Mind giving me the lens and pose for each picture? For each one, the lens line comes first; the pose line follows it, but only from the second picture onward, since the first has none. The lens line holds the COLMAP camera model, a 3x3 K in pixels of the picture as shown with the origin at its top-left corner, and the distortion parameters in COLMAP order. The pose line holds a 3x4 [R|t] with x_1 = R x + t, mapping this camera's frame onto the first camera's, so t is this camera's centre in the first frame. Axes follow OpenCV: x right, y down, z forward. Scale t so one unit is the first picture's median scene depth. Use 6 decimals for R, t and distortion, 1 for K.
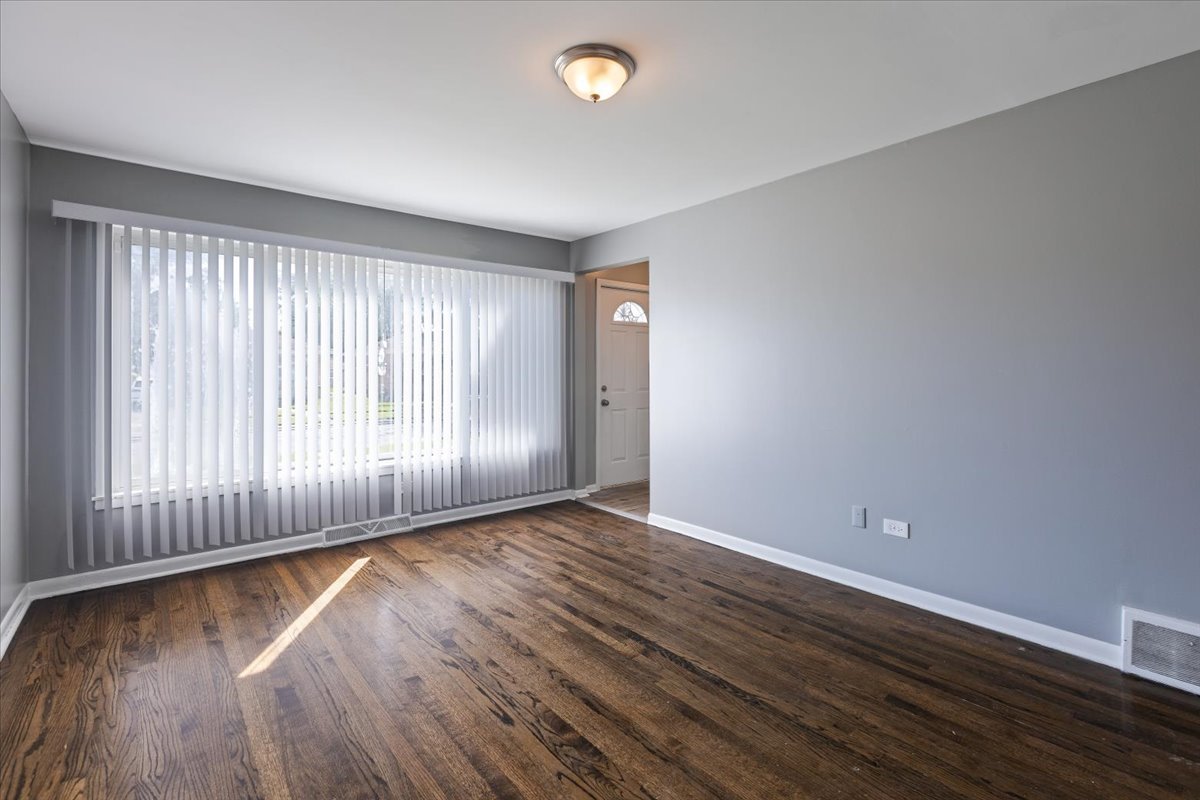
lens RADIAL K [[550.9, 0, 588.8], [0, 550.9, 374.9], [0, 0, 1]] dist [0.002311, 0.000279]
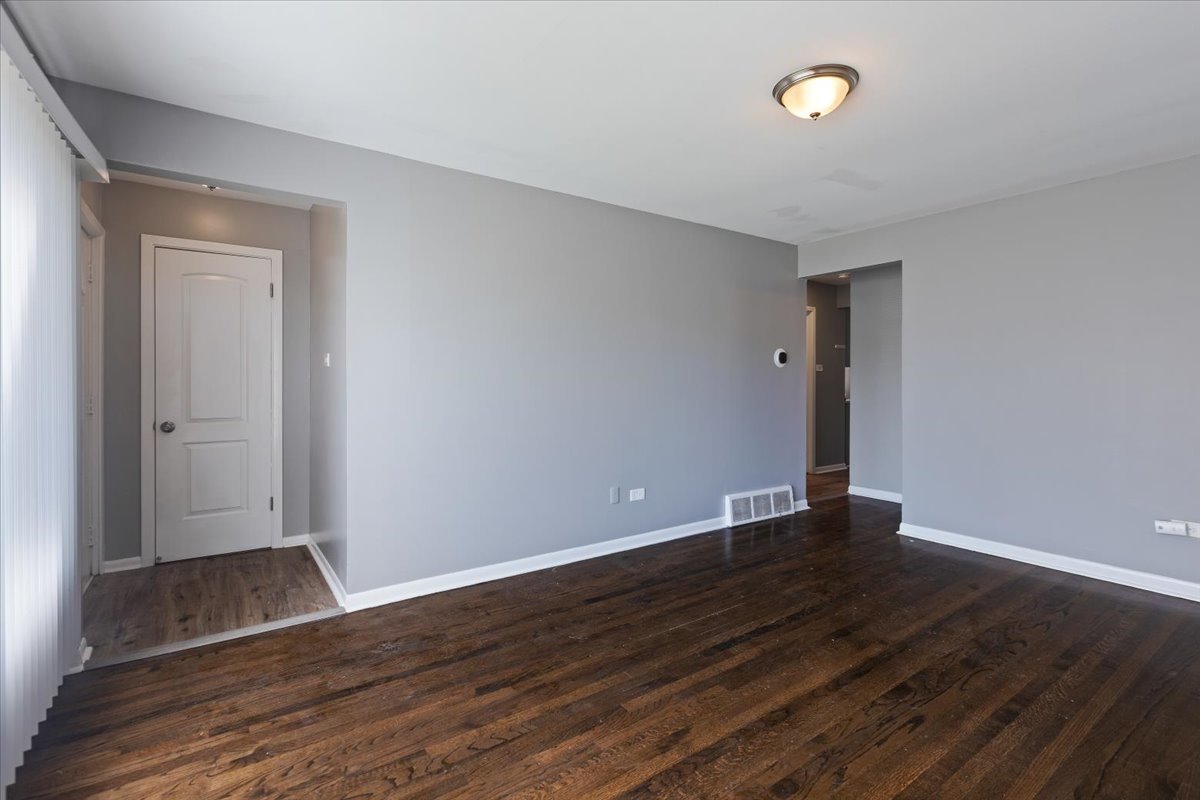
lens RADIAL K [[550.9, 0, 599.6], [0, 550.9, 390.0], [0, 0, 1]] dist [0.002311, 0.000279]
pose [[0.052446, -0.018554, 0.998451, -0.870907], [0.002831, 0.999826, 0.018431, -0.003002], [-0.998620, 0.001860, 0.052489, 1.125865]]
